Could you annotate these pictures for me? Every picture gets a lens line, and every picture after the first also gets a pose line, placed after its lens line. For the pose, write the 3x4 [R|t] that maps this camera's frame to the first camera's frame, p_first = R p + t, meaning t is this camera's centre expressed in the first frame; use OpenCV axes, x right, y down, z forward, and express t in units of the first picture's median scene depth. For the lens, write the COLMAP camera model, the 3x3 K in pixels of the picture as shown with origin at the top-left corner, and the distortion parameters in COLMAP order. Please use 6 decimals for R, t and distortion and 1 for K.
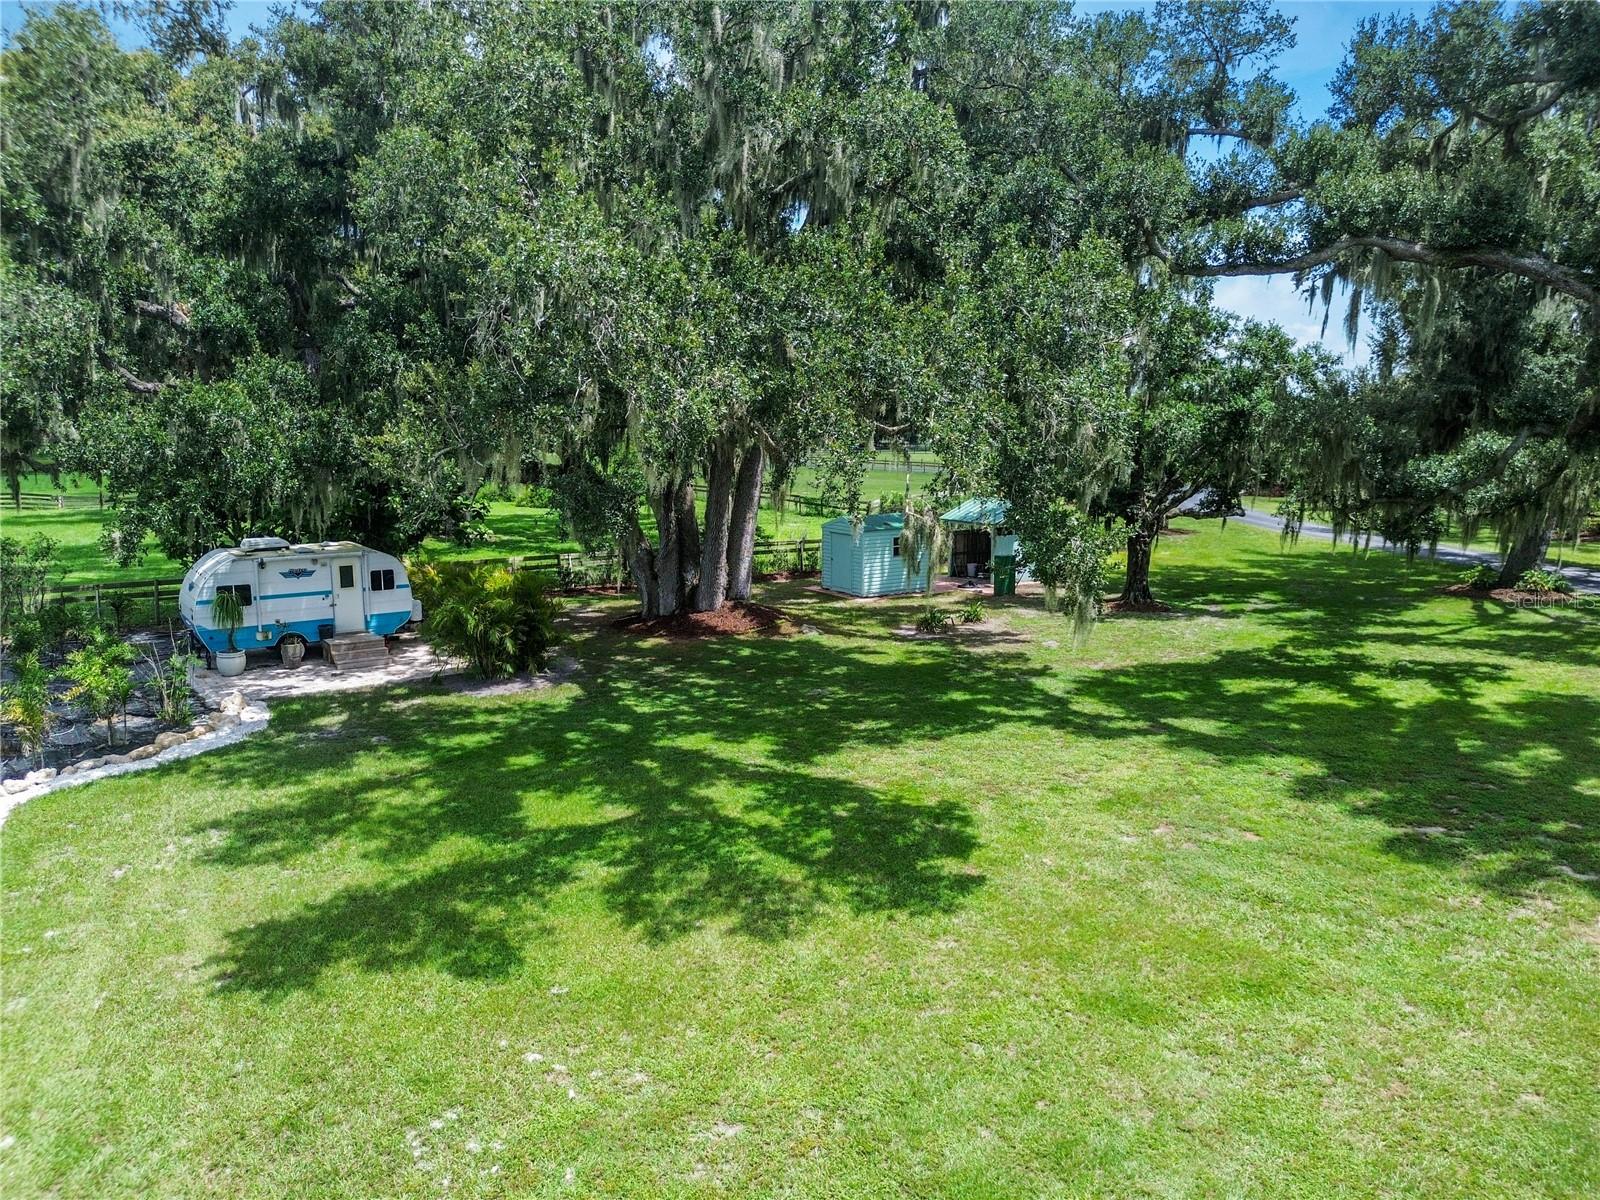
lens RADIAL K [[1150.0, 0, 786.4], [0, 1150.0, 611.2], [0, 0, 1]] dist [0.060979, -0.067389]
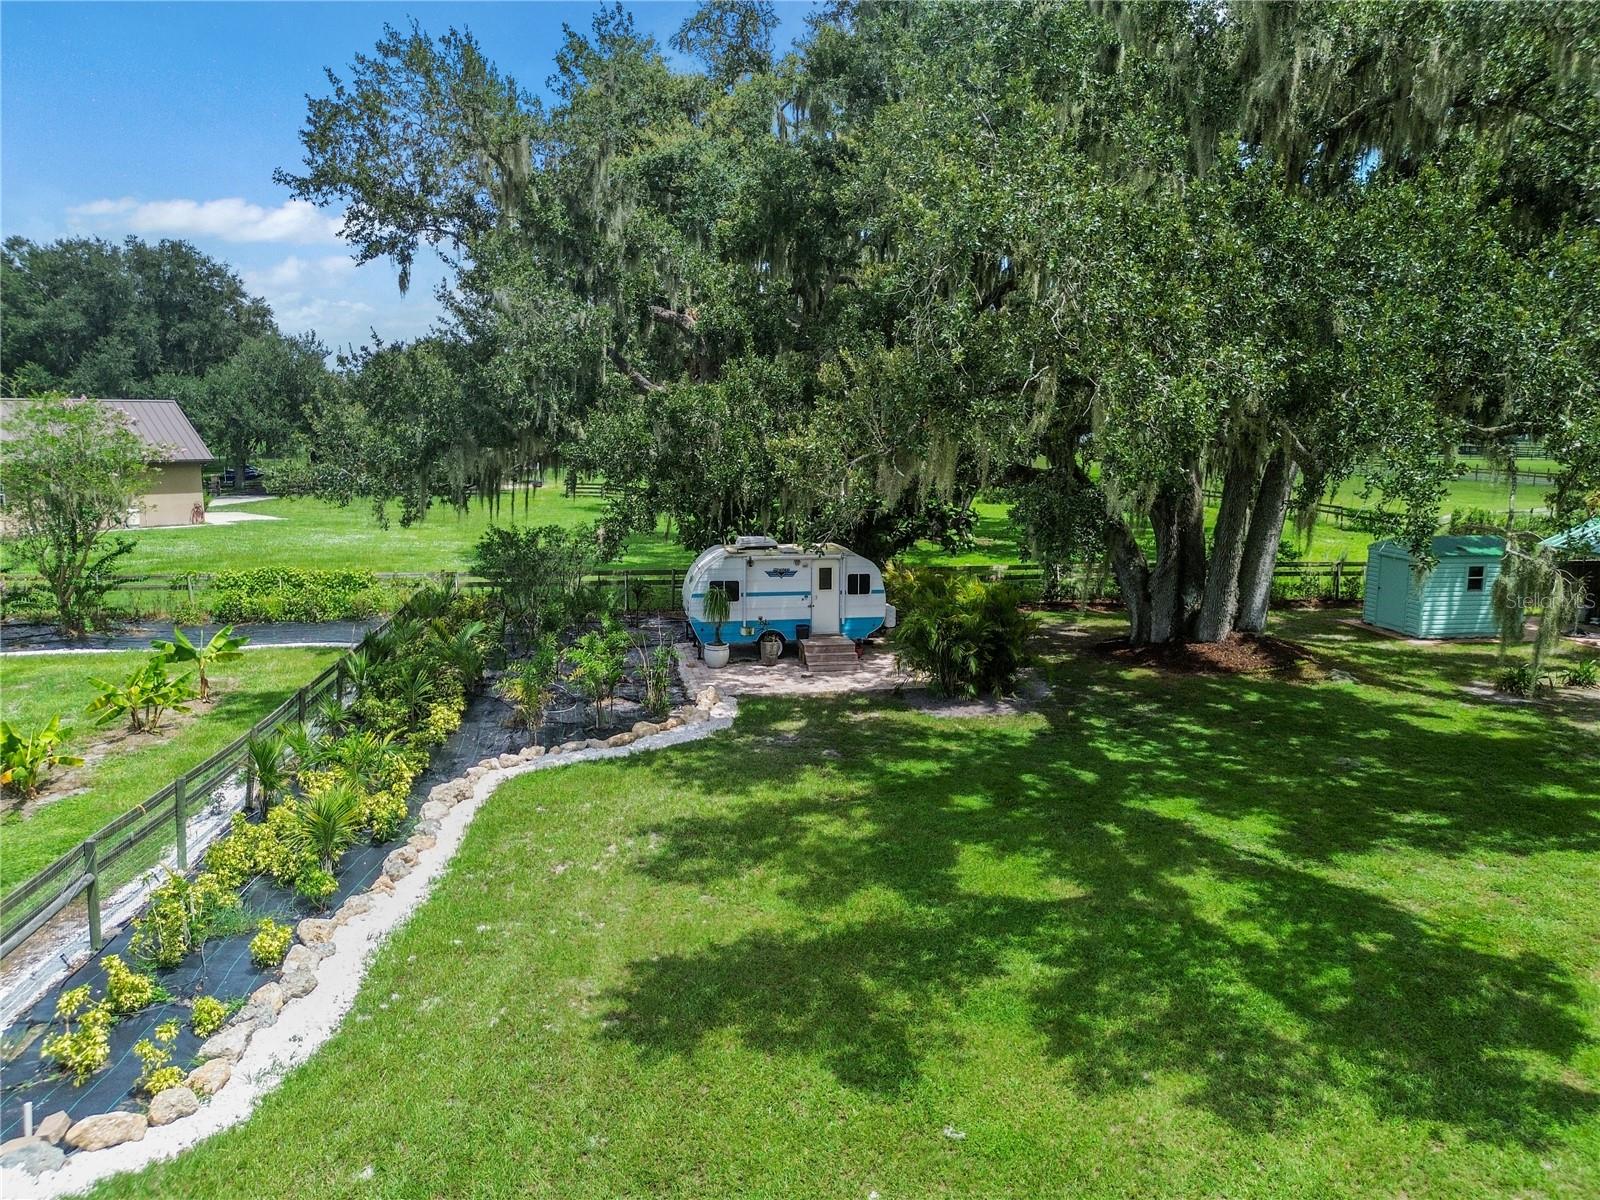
lens RADIAL K [[1150.0, 0, 786.4], [0, 1150.0, 611.2], [0, 0, 1]] dist [0.060979, -0.067389]
pose [[0.906894, 0.070508, -0.415418, 0.003777], [-0.070494, 0.997393, 0.015392, -0.021355], [0.415420, 0.015326, 0.909501, 0.130315]]
